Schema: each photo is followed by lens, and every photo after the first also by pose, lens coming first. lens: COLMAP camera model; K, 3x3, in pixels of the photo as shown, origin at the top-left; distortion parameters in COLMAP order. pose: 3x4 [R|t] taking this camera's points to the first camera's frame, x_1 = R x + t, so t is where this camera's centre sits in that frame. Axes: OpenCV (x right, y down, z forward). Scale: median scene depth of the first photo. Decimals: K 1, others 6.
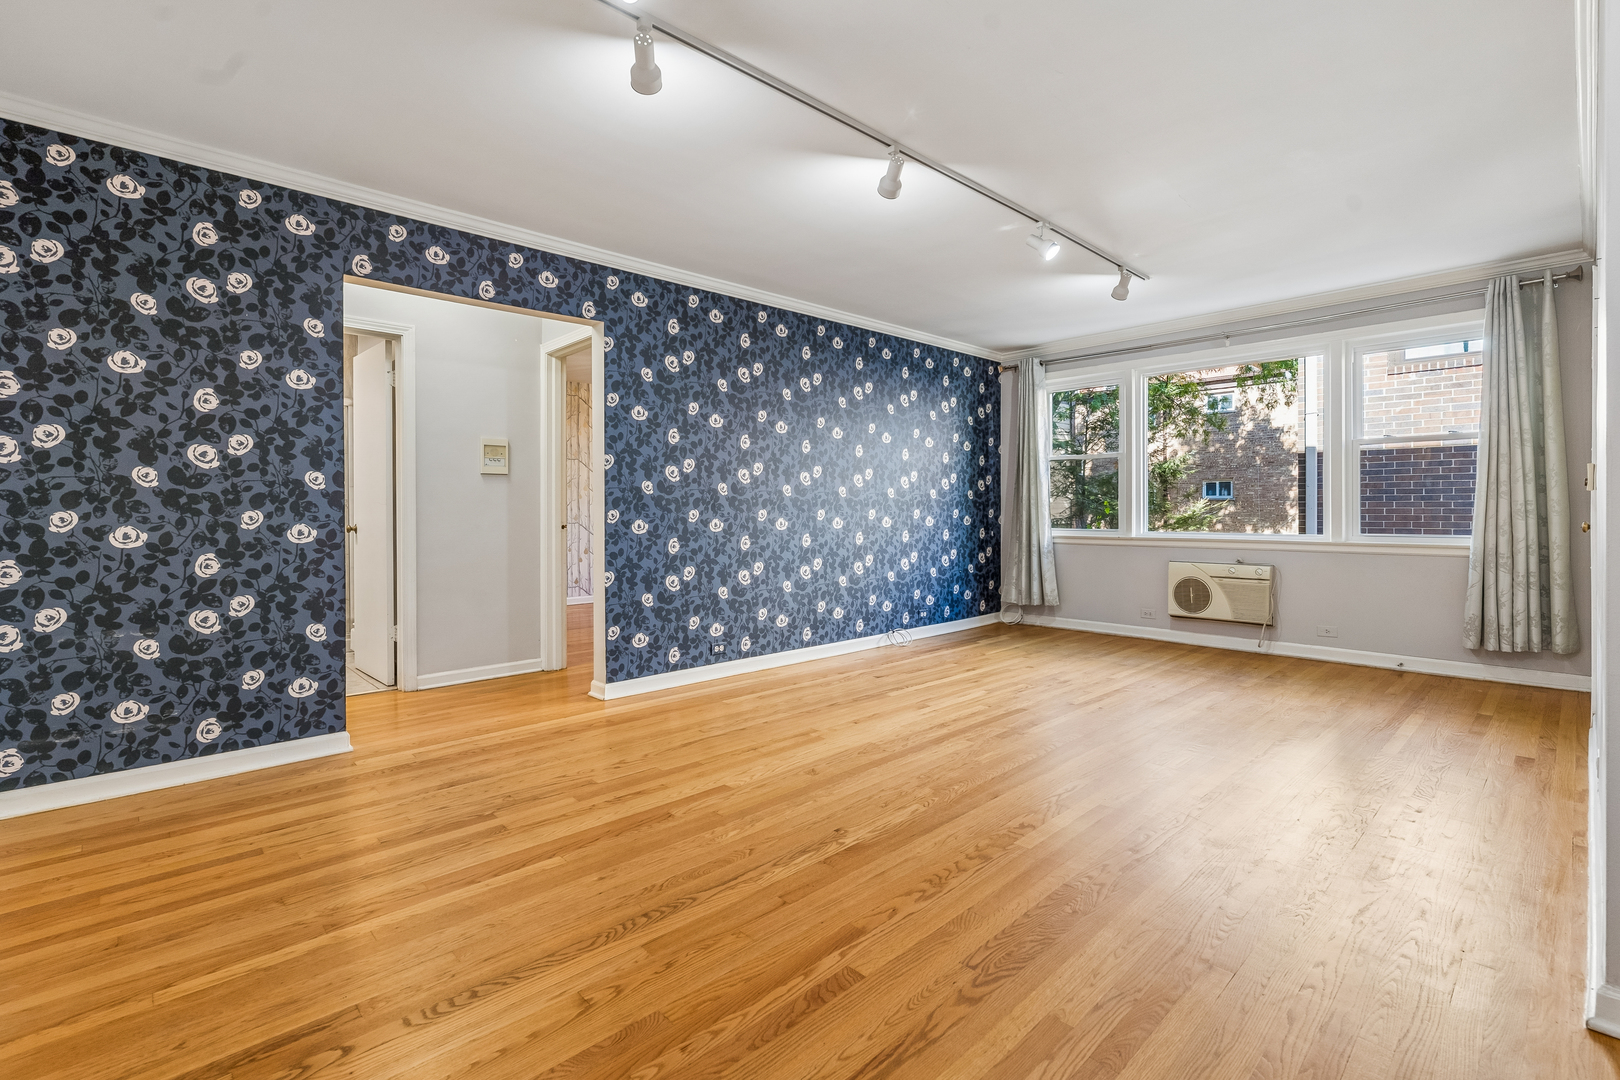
lens RADIAL K [[732.3, 0, 807.5], [0, 732.3, 503.3], [0, 0, 1]] dist [-0.004336, 0.000961]
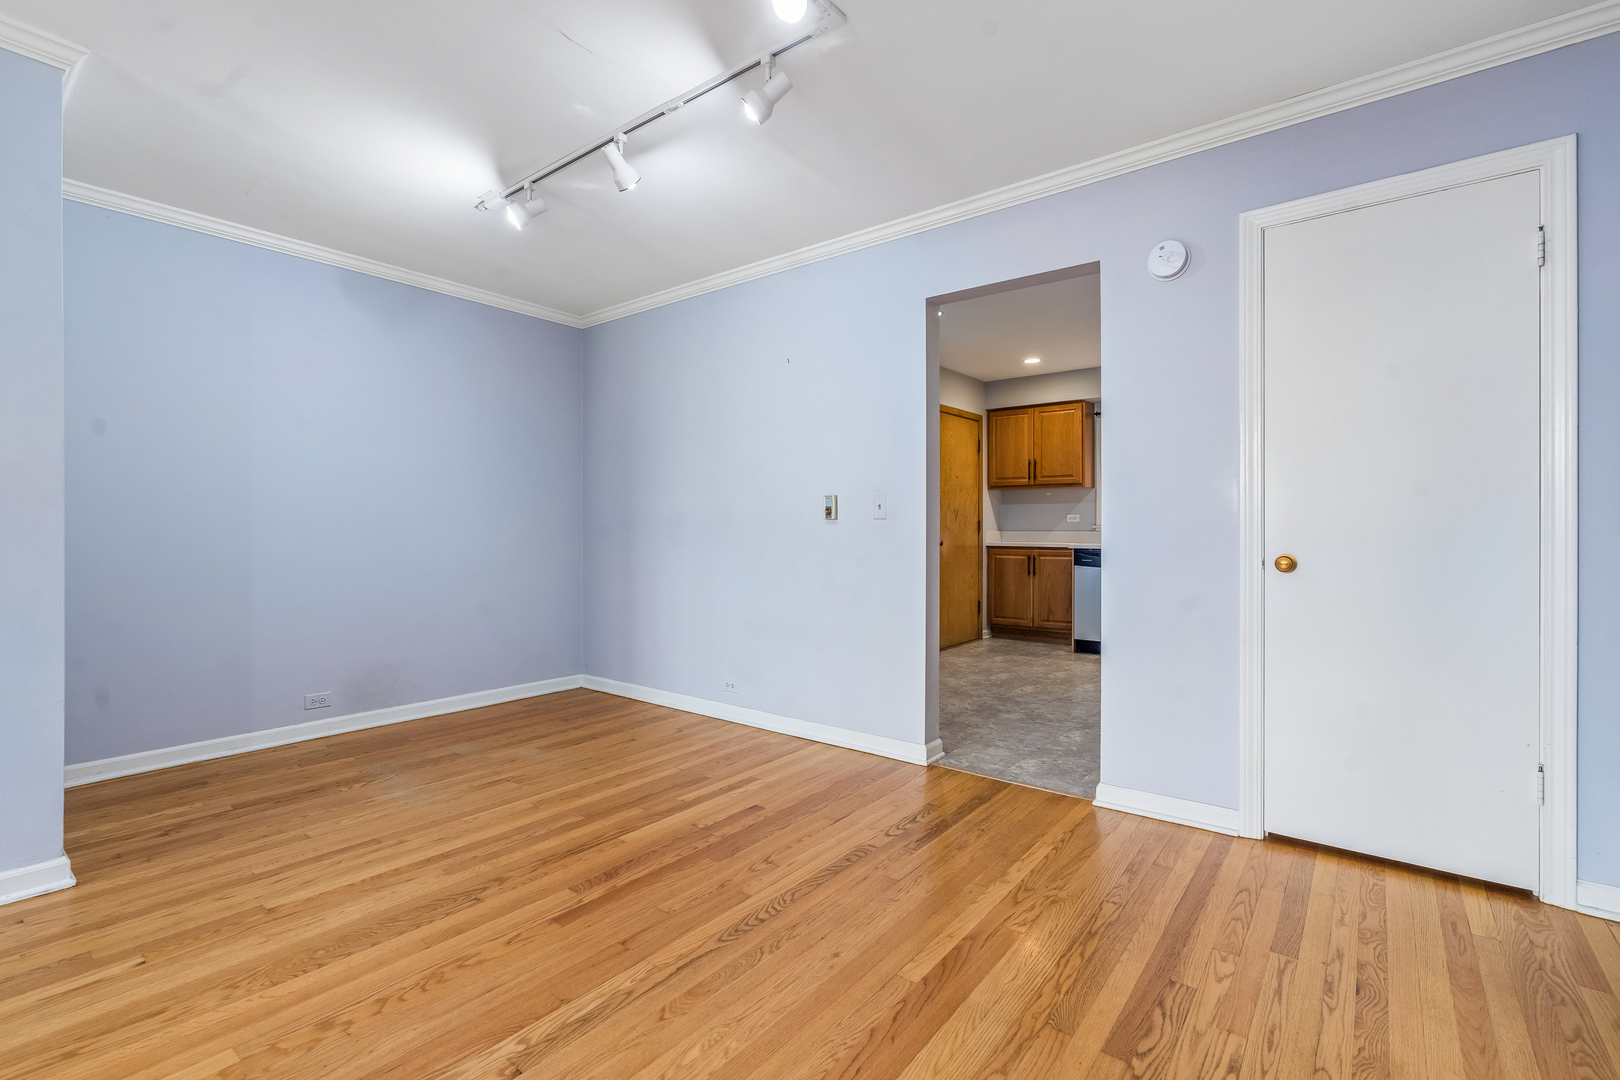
lens RADIAL K [[732.3, 0, 802.1], [0, 732.3, 528.3], [0, 0, 1]] dist [-0.004336, 0.000961]
pose [[-0.990663, 0.003531, -0.136288, -0.056808], [0.004847, 0.999945, -0.009324, 0.006561], [0.136247, -0.009898, -0.990625, 0.839595]]
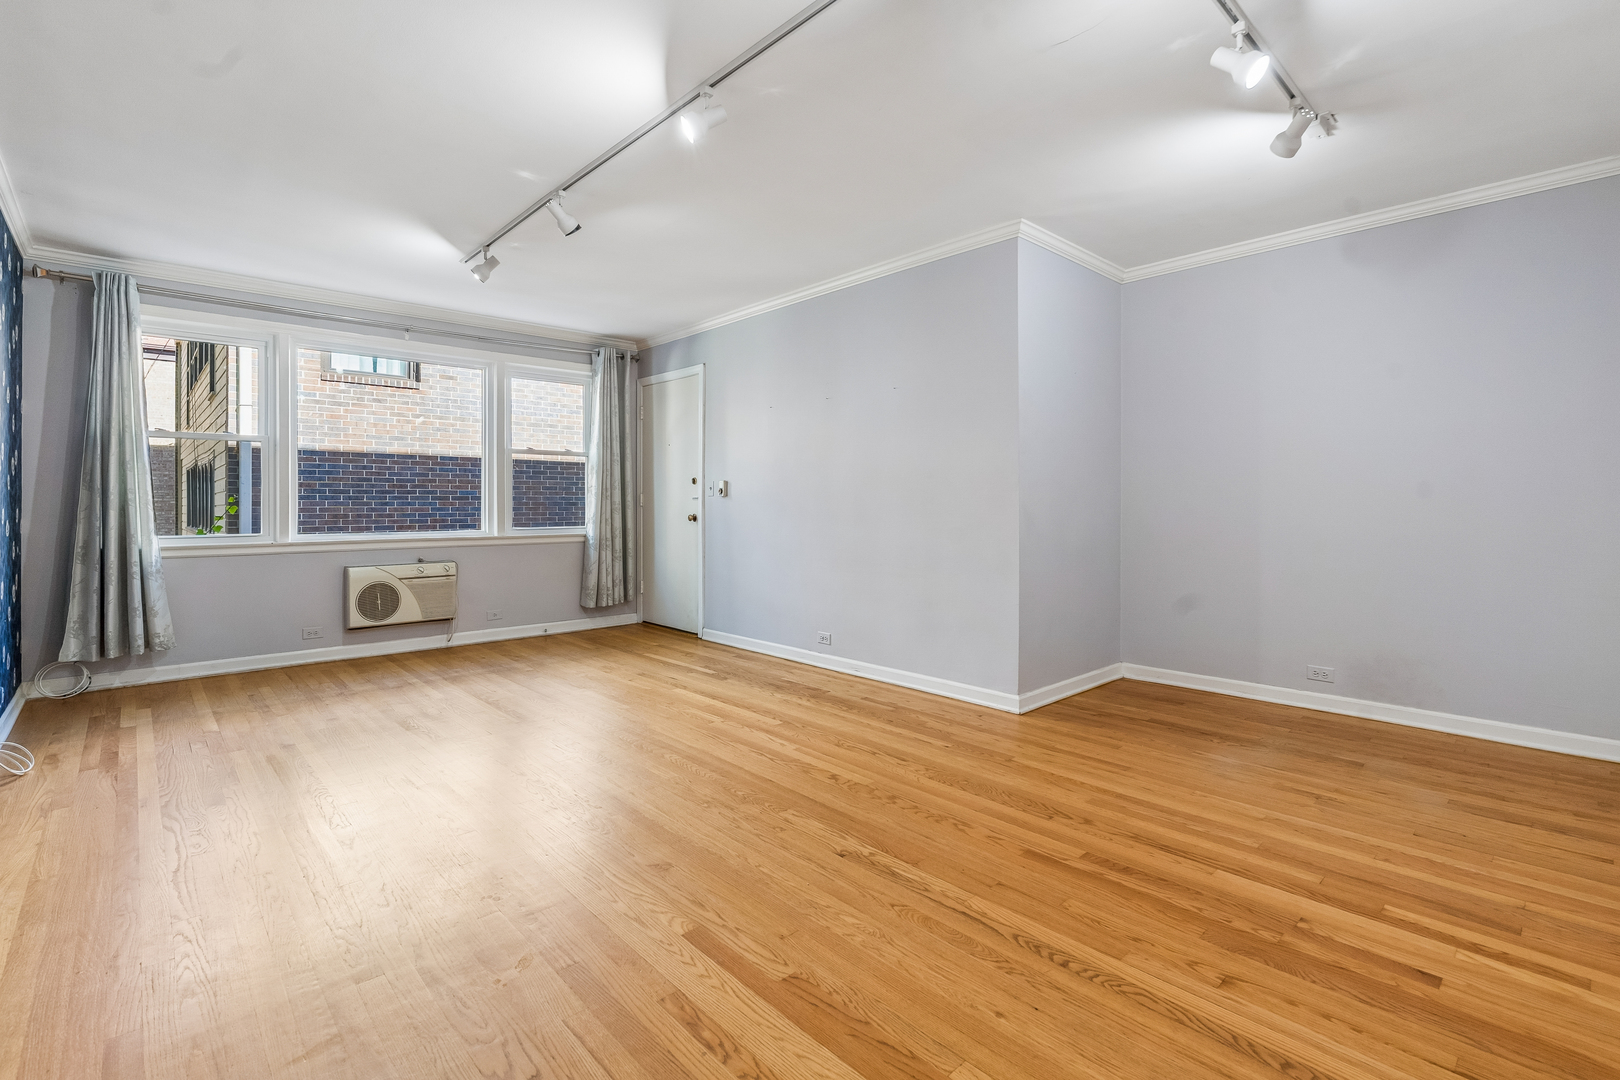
lens RADIAL K [[732.3, 0, 806.6], [0, 732.3, 509.5], [0, 0, 1]] dist [-0.004336, 0.000961]
pose [[0.016267, -0.002228, 0.999865, -0.456157], [-0.007081, 0.999972, 0.002344, 0.005003], [-0.999843, -0.007118, 0.016251, 0.534598]]
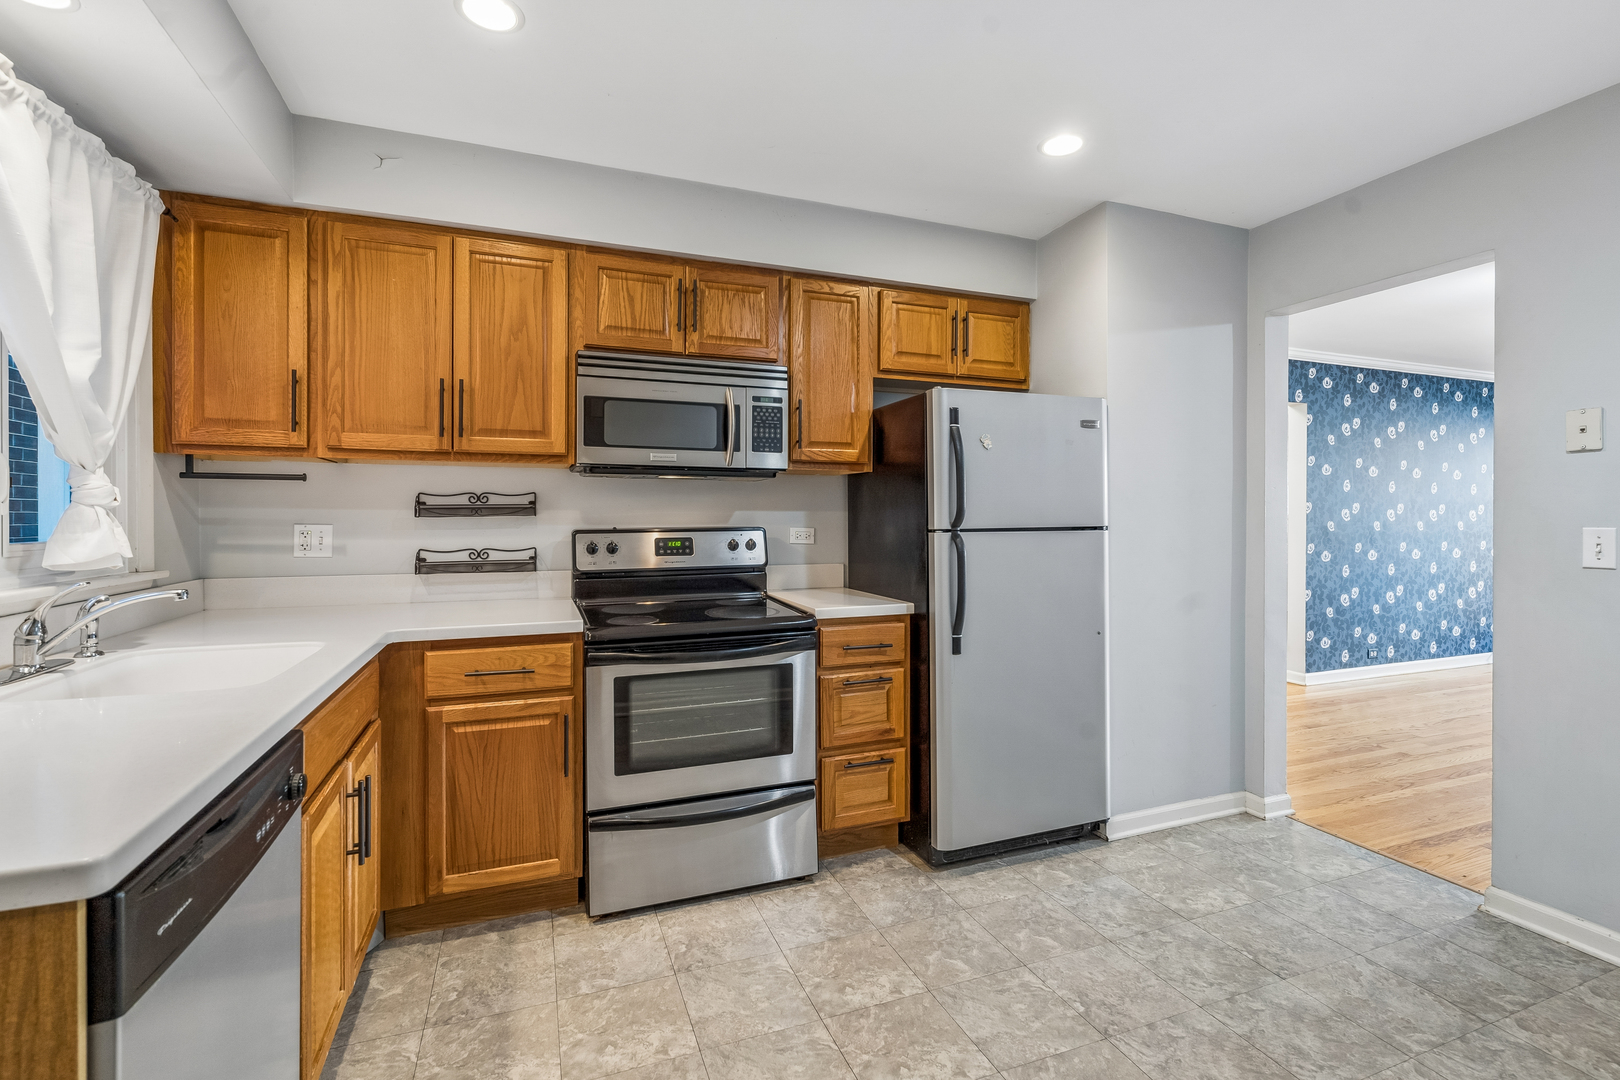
lens RADIAL K [[732.3, 0, 810.3], [0, 732.3, 555.0], [0, 0, 1]] dist [-0.004336, 0.000961]
pose [[0.928004, -0.011262, -0.372399, -0.540347], [0.017475, 0.999759, 0.013313, -0.003275], [0.372159, -0.018862, 0.927977, -0.505225]]
